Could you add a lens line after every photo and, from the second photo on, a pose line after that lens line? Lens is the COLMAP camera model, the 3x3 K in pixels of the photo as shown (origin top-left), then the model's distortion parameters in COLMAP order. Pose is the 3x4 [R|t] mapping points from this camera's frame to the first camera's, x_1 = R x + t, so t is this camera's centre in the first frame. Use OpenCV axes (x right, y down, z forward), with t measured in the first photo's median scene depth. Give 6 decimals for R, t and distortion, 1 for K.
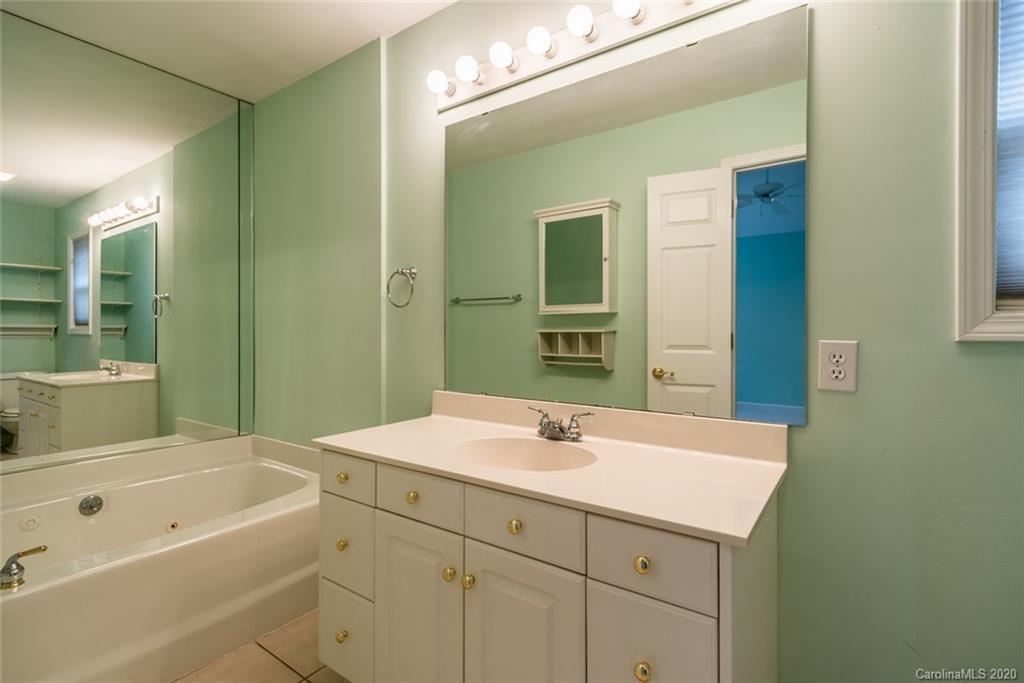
lens RADIAL K [[485.5, 0, 511.6], [0, 485.5, 338.9], [0, 0, 1]] dist [0.022758, 0.000632]
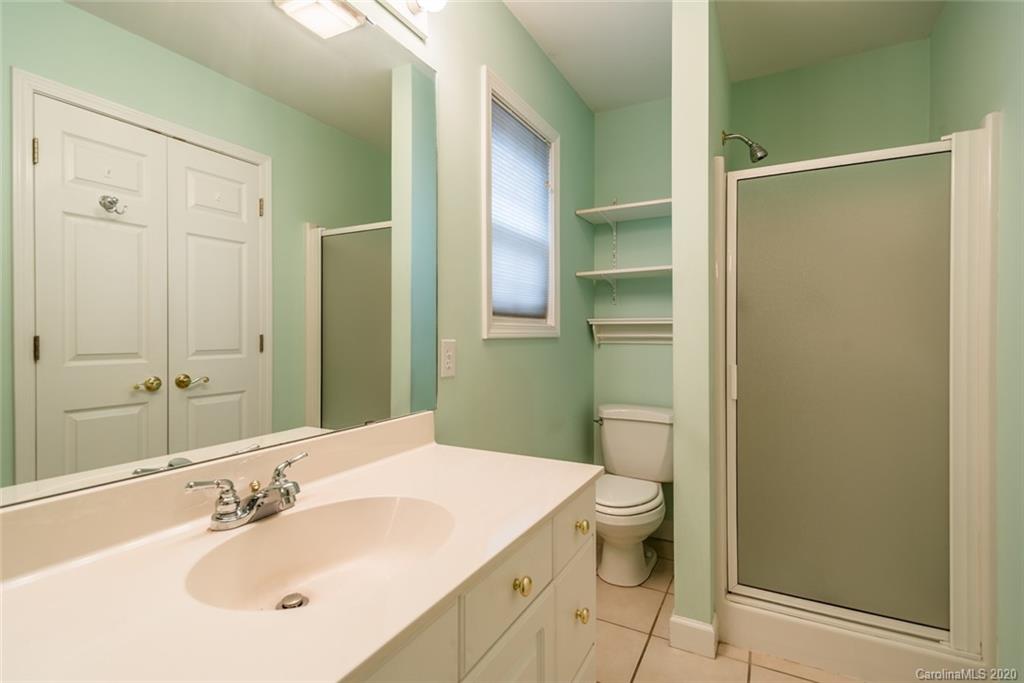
lens RADIAL K [[485.5, 0, 513.4], [0, 485.5, 341.5], [0, 0, 1]] dist [0.022758, 0.000632]
pose [[-0.115992, 0.003432, 0.993244, -0.360905], [0.019416, 0.999811, -0.001187, 0.009115], [-0.993060, 0.019147, -0.116037, 0.549250]]
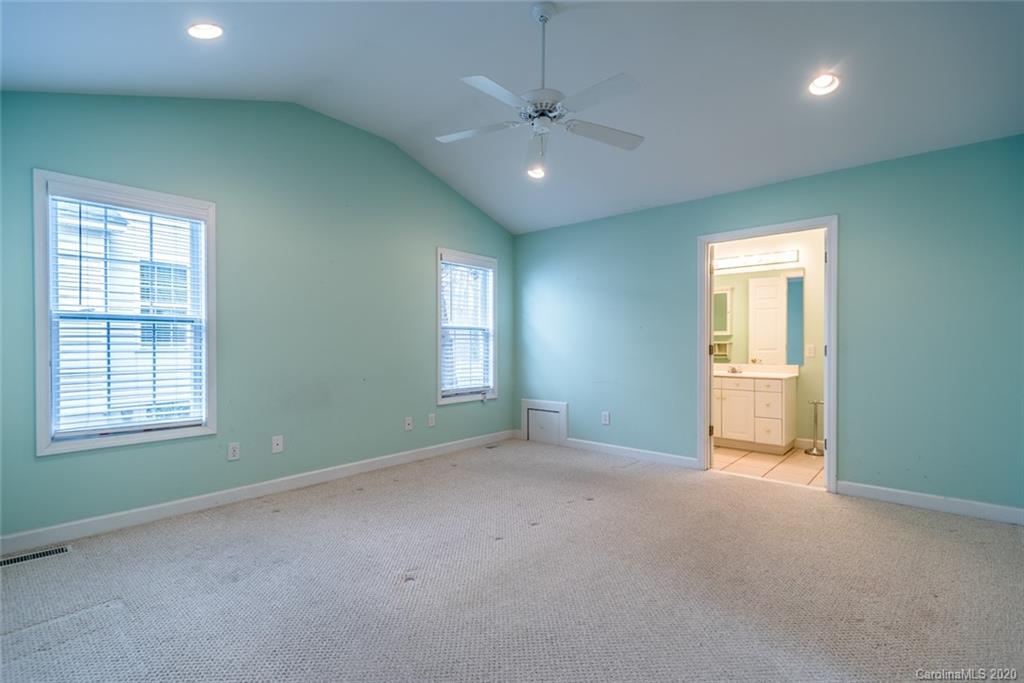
lens RADIAL K [[485.5, 0, 506.5], [0, 485.5, 347.1], [0, 0, 1]] dist [0.022758, 0.000632]
pose [[0.995030, -0.001524, -0.099562, -0.832523], [0.000975, 0.999984, -0.005563, 0.020748], [0.099569, 0.005438, 0.995016, -1.885264]]
